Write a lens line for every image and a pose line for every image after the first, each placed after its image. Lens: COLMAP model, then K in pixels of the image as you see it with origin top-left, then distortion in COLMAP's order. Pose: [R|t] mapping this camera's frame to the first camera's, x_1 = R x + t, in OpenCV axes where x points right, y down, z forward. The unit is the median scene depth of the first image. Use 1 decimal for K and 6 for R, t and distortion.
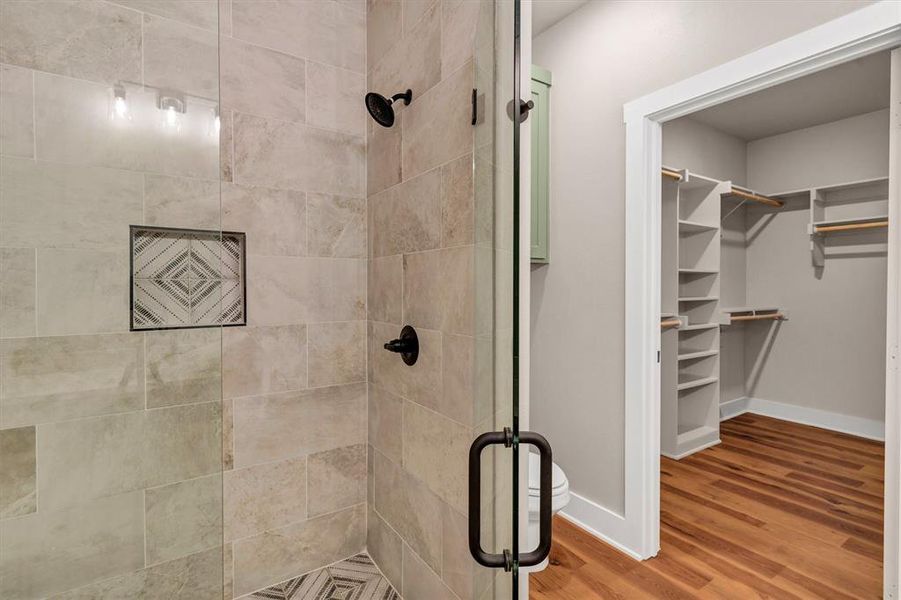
lens RADIAL K [[434.7, 0, 452.7], [0, 434.7, 292.0], [0, 0, 1]] dist [0.002492, -0.001171]
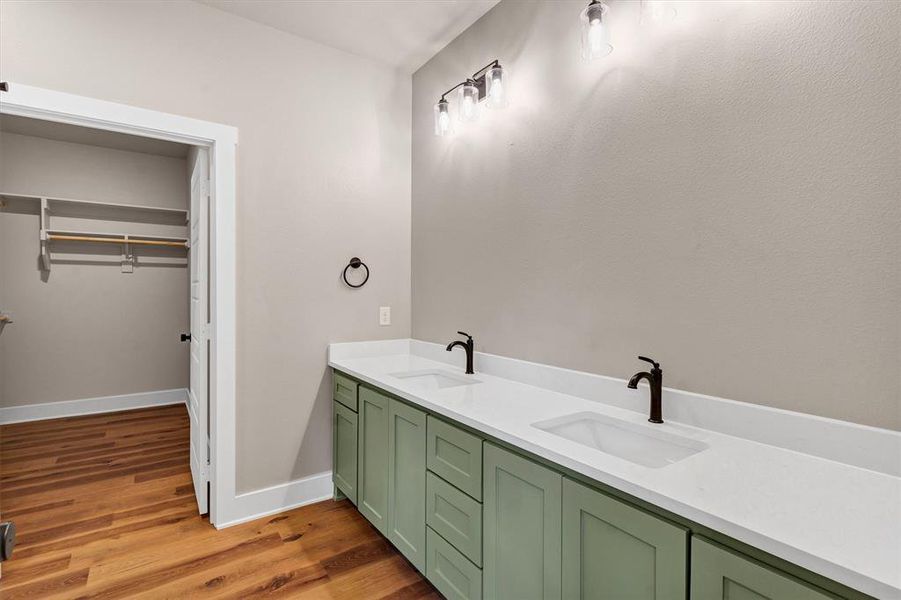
lens RADIAL K [[426.5, 0, 450.5], [0, 426.5, 300.0], [0, 0, 1]] dist [0.001109, 0.000103]
pose [[-0.028545, -0.021210, 0.999367, -0.271332], [0.001251, 0.999773, 0.021254, -0.007110], [-0.999592, 0.001857, -0.028512, 0.032401]]
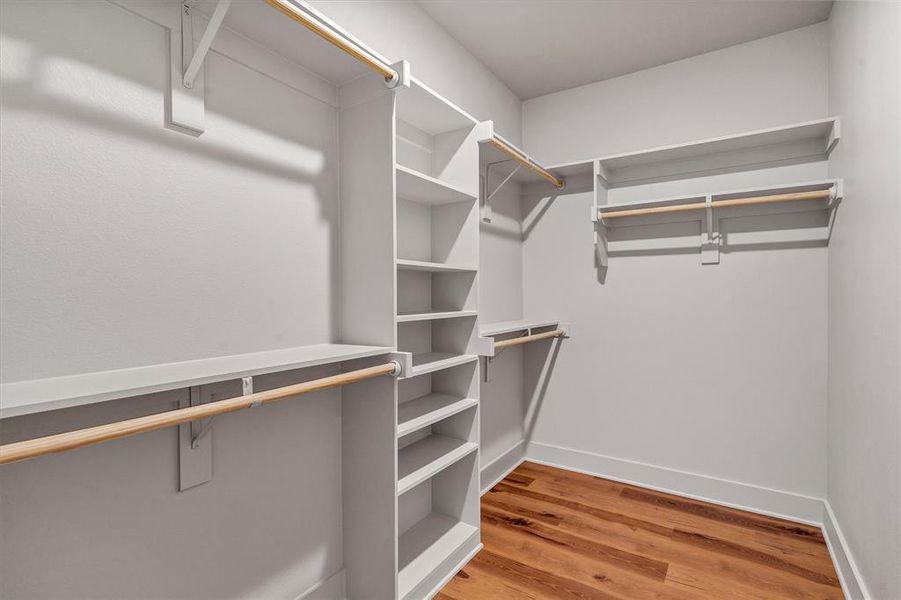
lens RADIAL K [[426.5, 0, 450.5], [0, 426.5, 300.0], [0, 0, 1]] dist [0.001109, 0.000103]
pose [[0.922963, -0.008808, 0.384789, 0.346013], [0.007858, 0.999961, 0.004039, -0.006776], [-0.384810, -0.000704, 0.922996, 0.461932]]
